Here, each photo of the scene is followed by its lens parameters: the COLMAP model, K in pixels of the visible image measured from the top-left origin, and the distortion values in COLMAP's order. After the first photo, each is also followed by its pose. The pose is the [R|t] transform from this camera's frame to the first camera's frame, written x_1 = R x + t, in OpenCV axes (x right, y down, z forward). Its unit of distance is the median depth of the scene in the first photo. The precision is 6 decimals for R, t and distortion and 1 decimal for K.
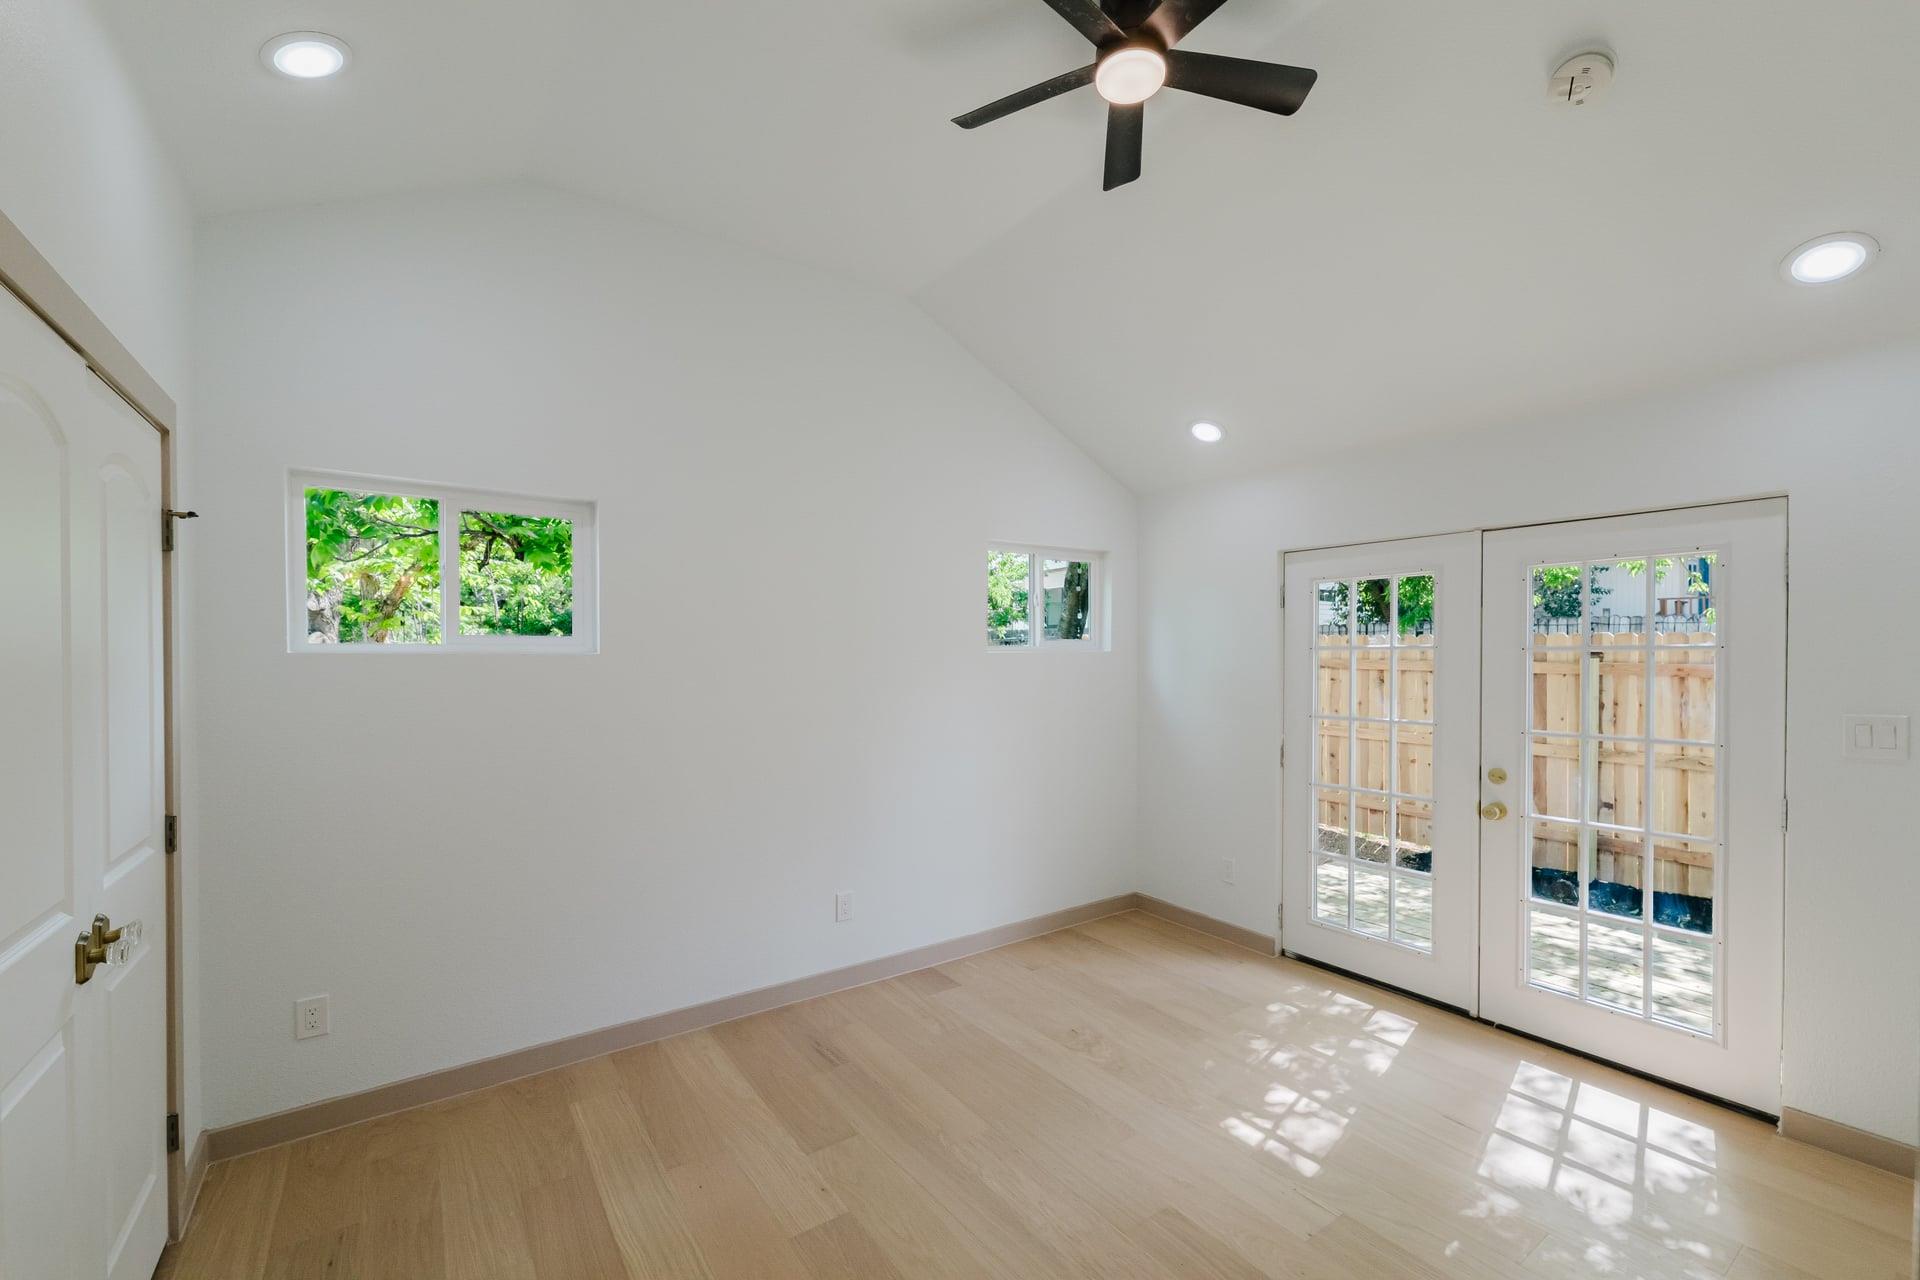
lens RADIAL K [[789.4, 0, 990.9], [0, 789.4, 670.7], [0, 0, 1]] dist [0.001602, 0.000150]
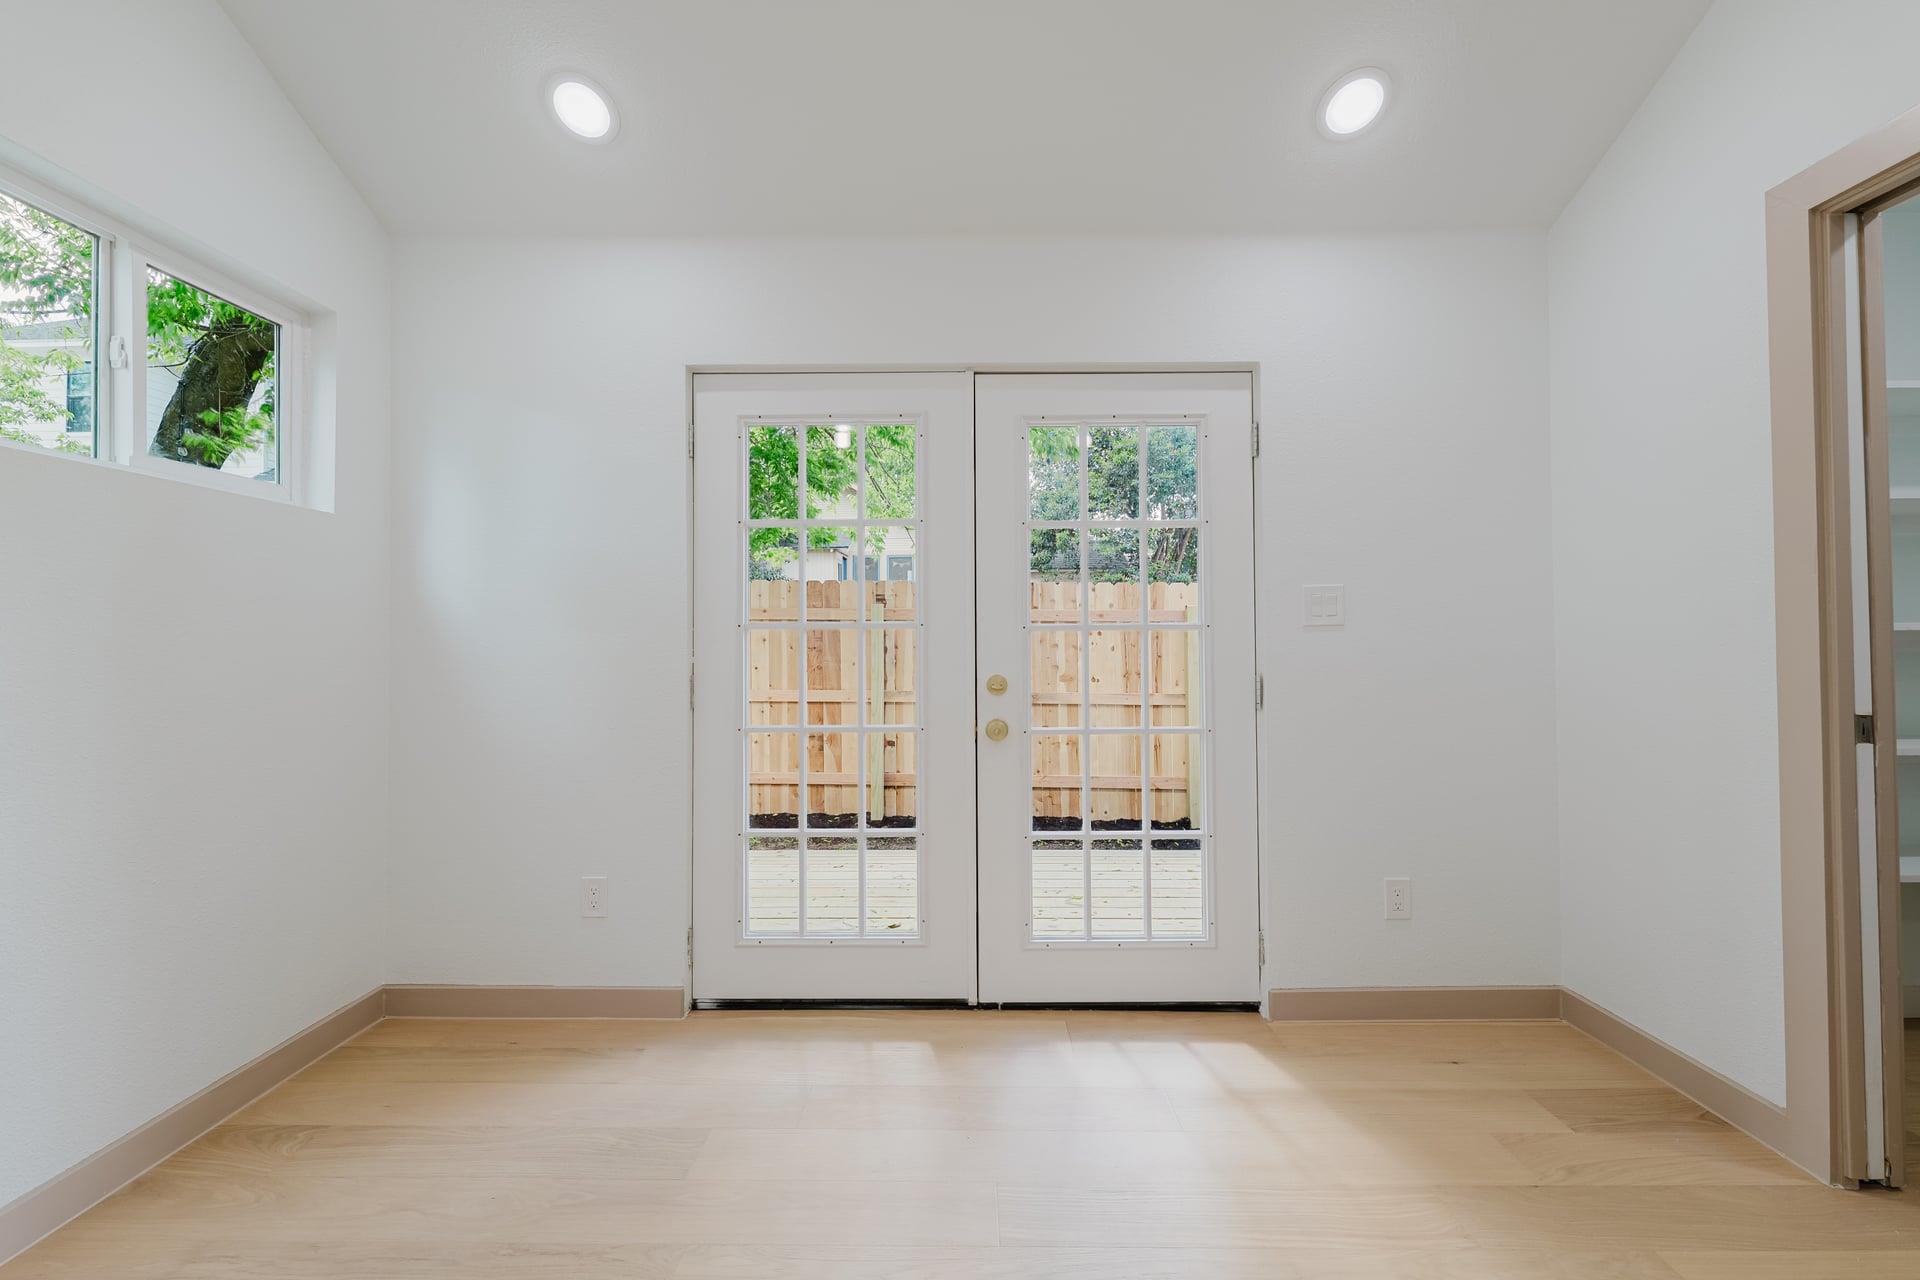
lens RADIAL K [[789.5, 0, 973.9], [0, 789.5, 640.3], [0, 0, 1]] dist [0.000290, 0.000137]
pose [[0.603293, -0.001825, 0.797518, 0.001928], [0.019051, 0.999745, -0.012124, 0.078976], [-0.797292, 0.022508, 0.603173, 0.442809]]
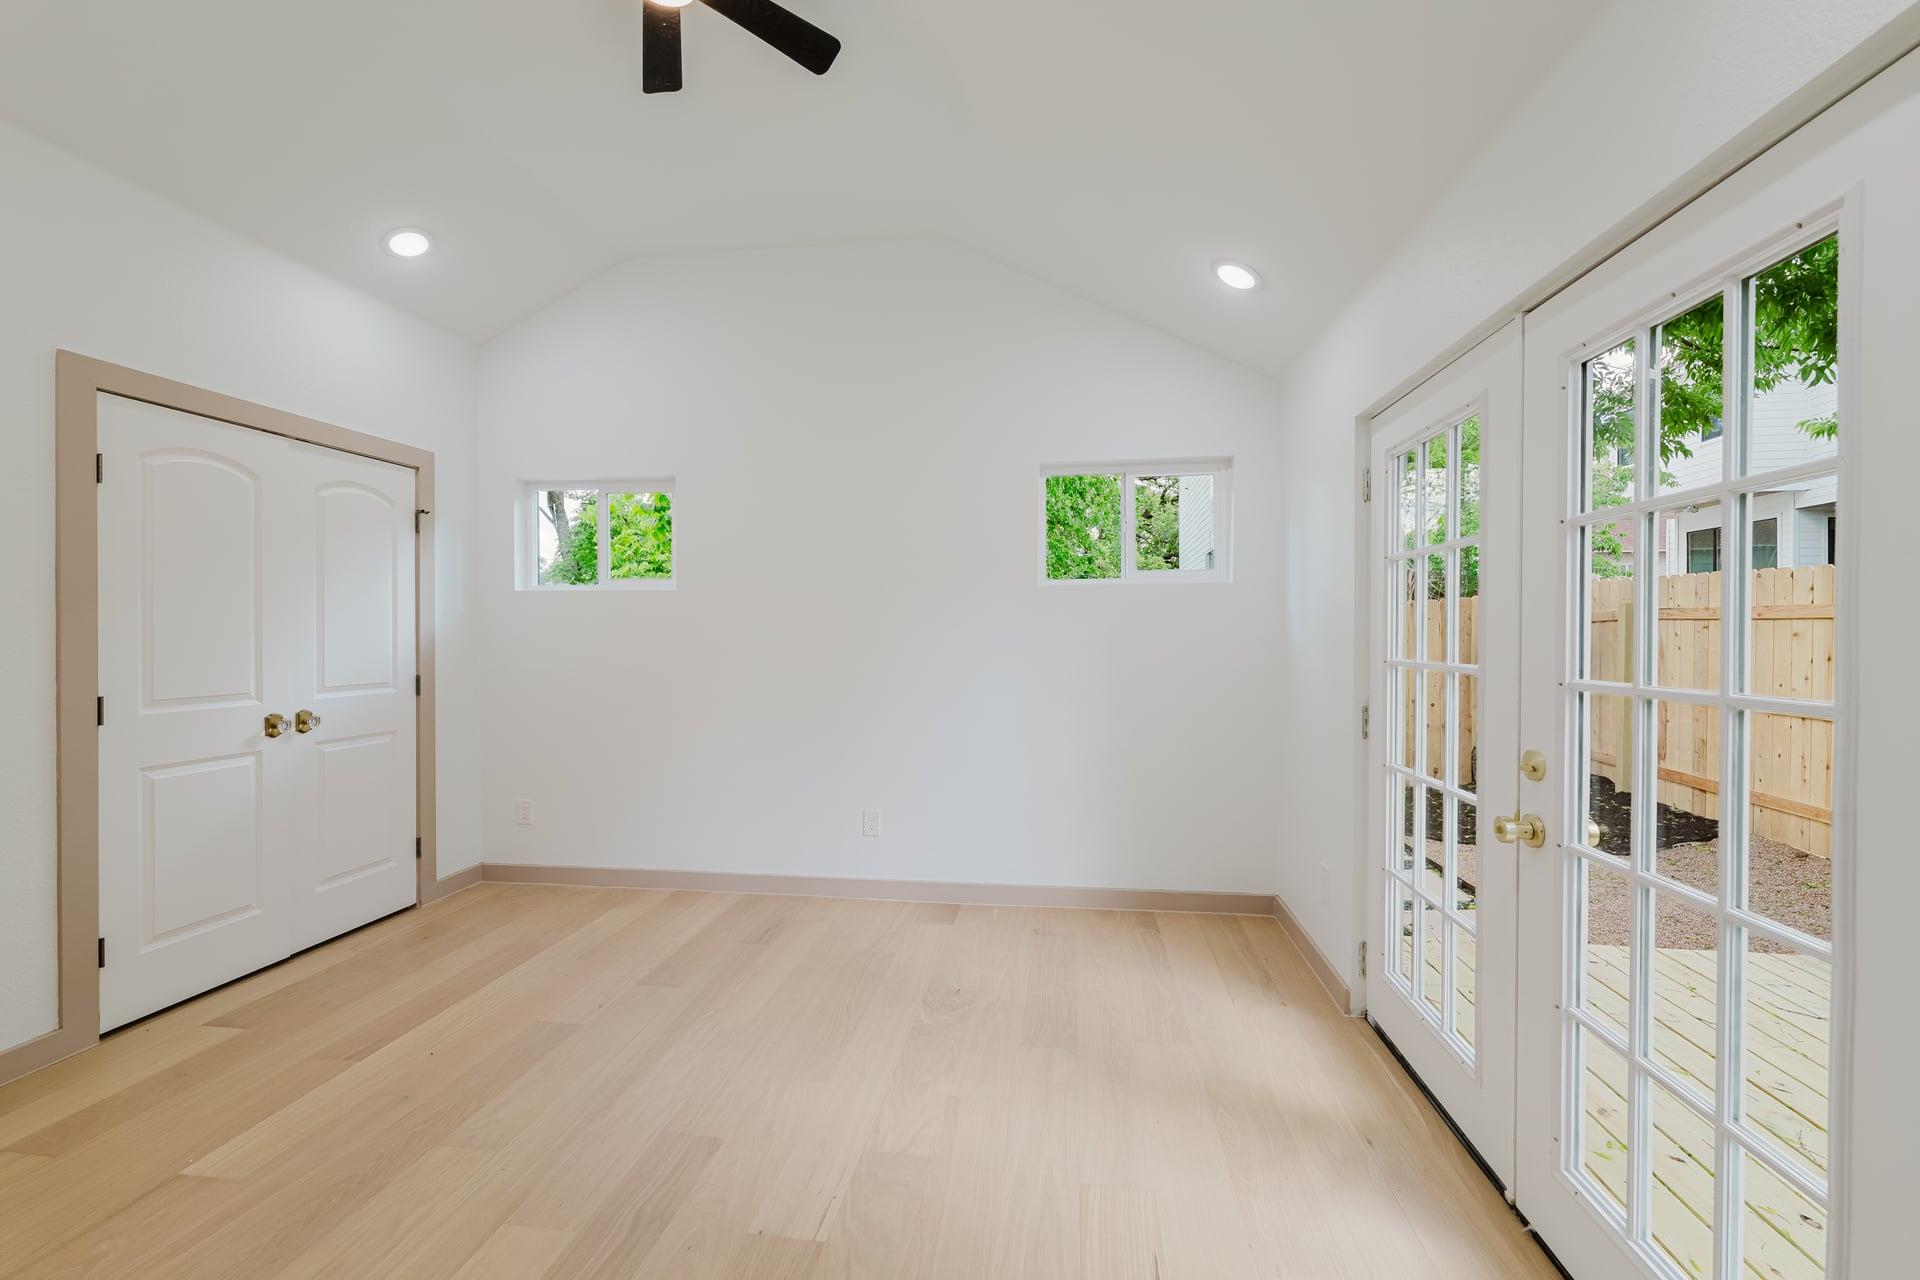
lens RADIAL K [[789.5, 0, 973.9], [0, 789.5, 640.3], [0, 0, 1]] dist [0.000290, 0.000137]
pose [[0.728770, 0.011228, -0.684667, 0.594836], [-0.013748, 0.999904, 0.001765, 0.041163], [0.684621, 0.008126, 0.728854, 0.280282]]
